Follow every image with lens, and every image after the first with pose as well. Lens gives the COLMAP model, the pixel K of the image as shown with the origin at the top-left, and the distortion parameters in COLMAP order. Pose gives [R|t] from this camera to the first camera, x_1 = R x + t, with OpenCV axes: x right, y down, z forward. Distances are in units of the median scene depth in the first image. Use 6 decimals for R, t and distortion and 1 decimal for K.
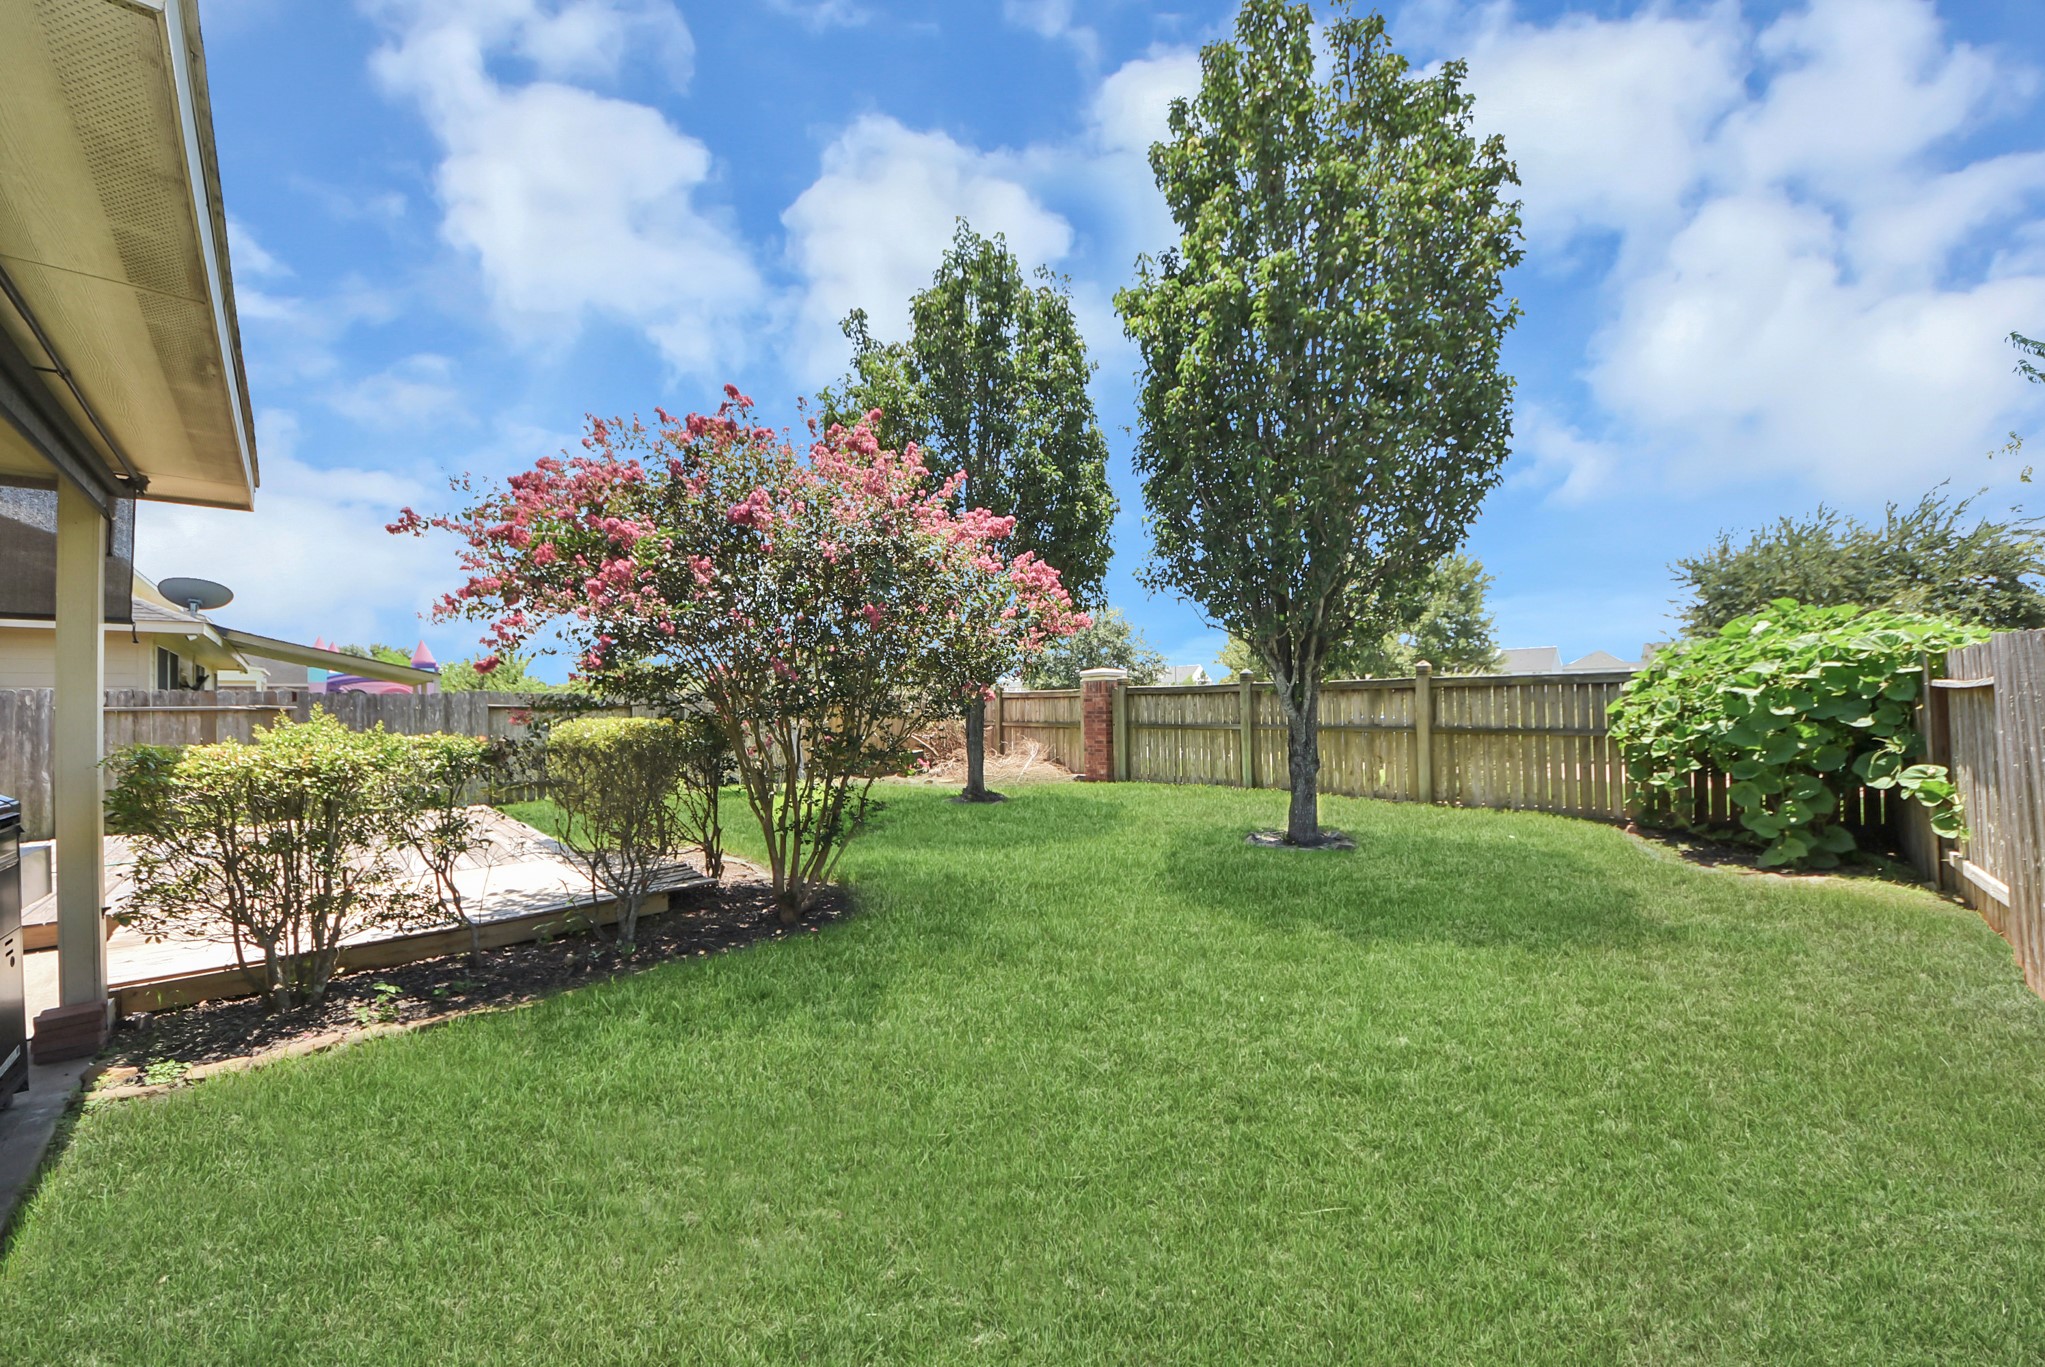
lens RADIAL K [[744.7, 0, 1015.9], [0, 744.7, 692.9], [0, 0, 1]] dist [0.002896, 0.000035]
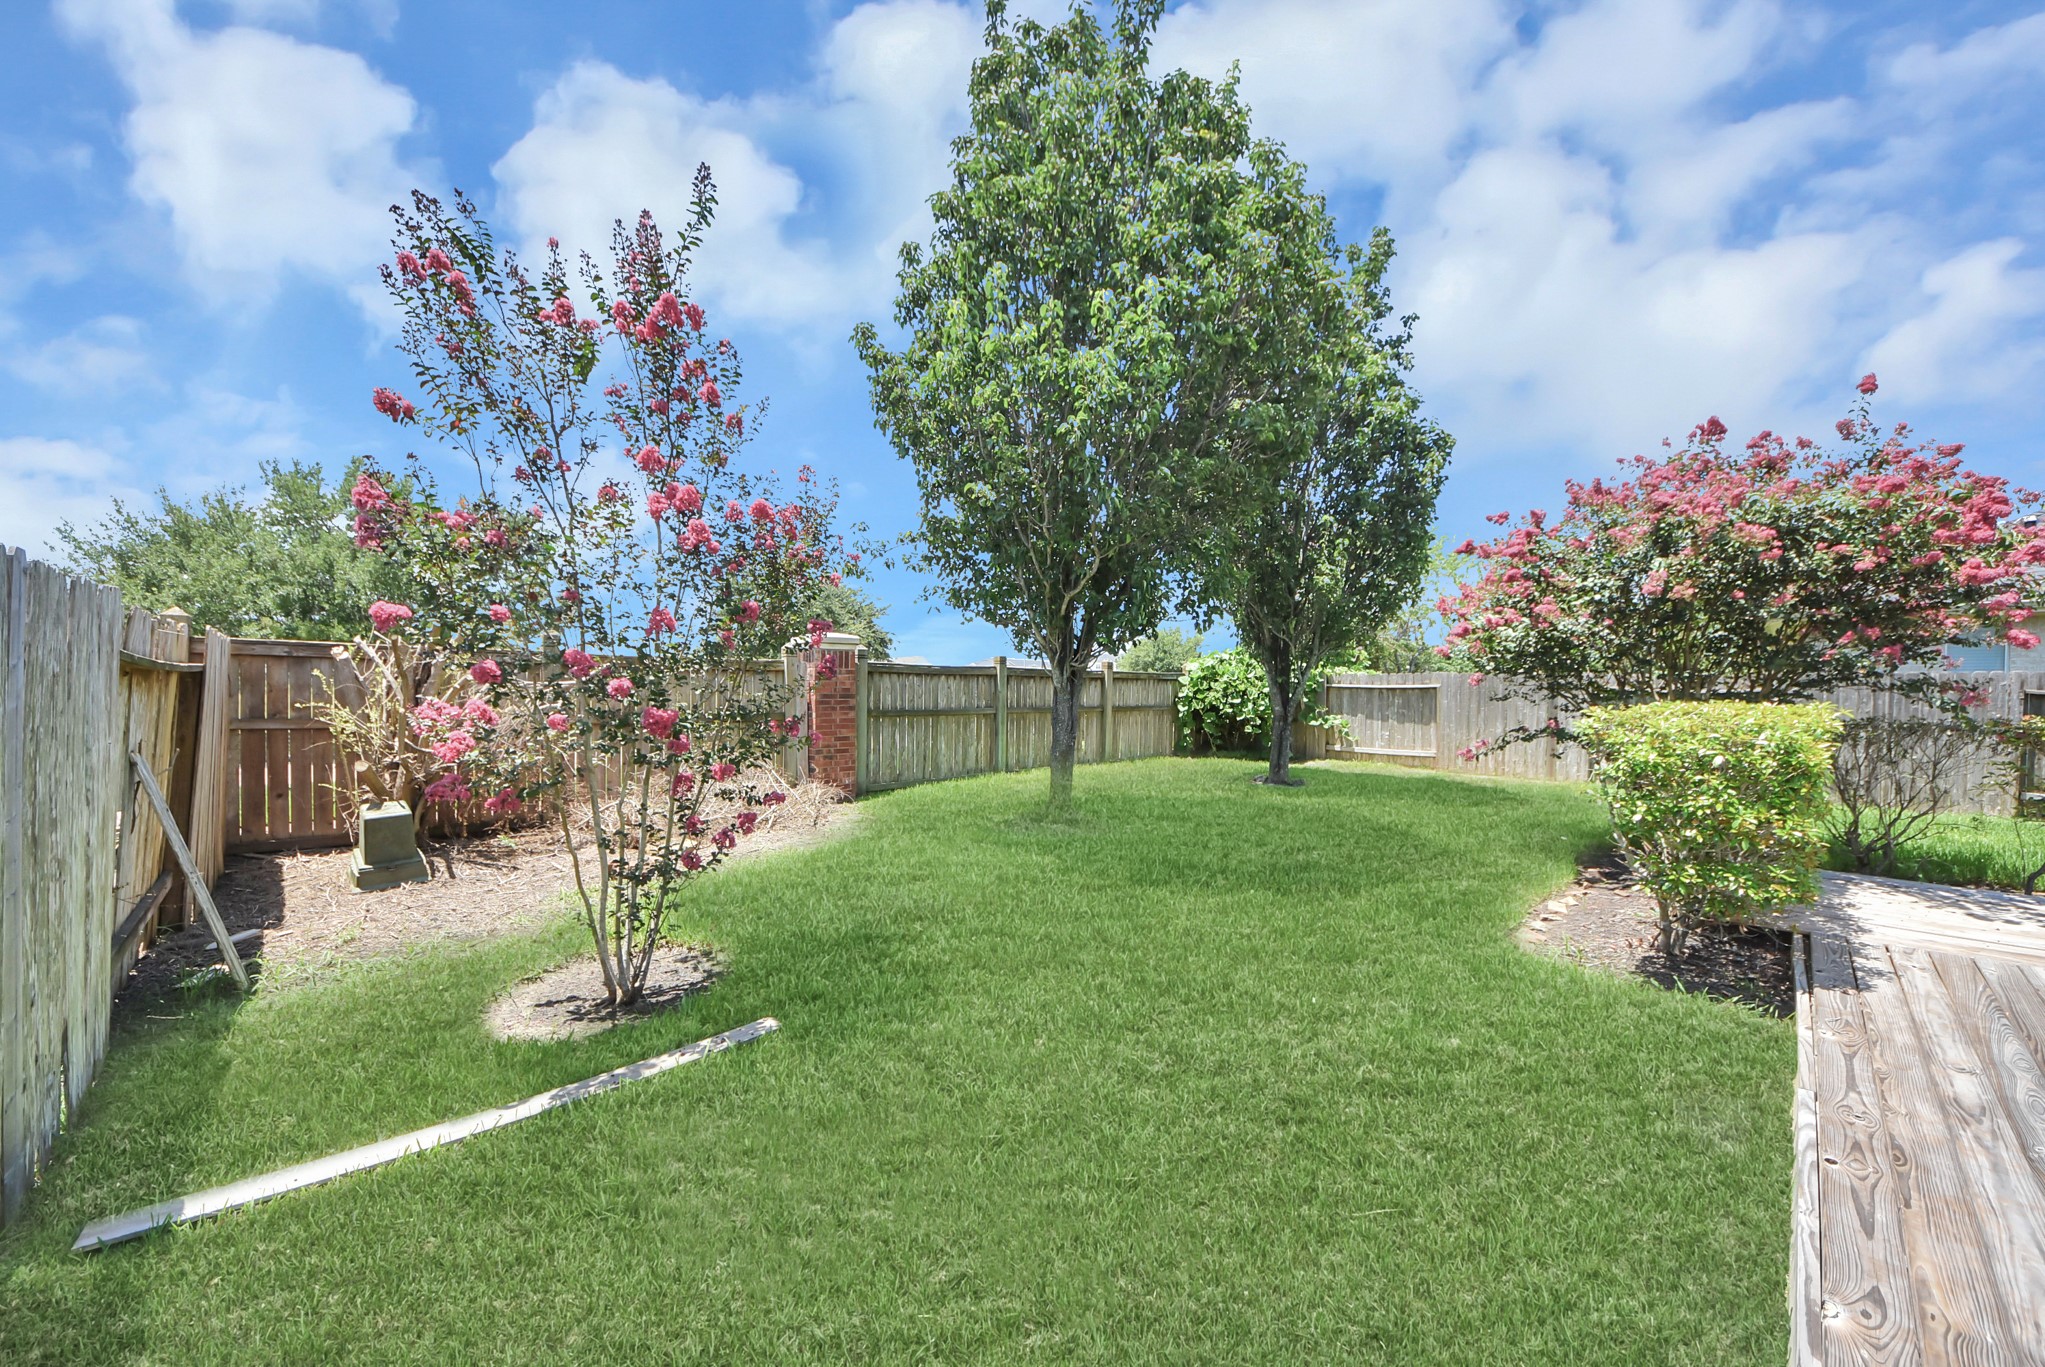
lens RADIAL K [[744.7, 0, 1033.8], [0, 744.7, 682.3], [0, 0, 1]] dist [0.002896, 0.000035]
pose [[0.999997, 0.000000, -0.002253, 0.370551], [-0.000003, 0.999999, -0.001127, 0.009217], [0.002253, 0.001127, 0.999997, 0.060255]]
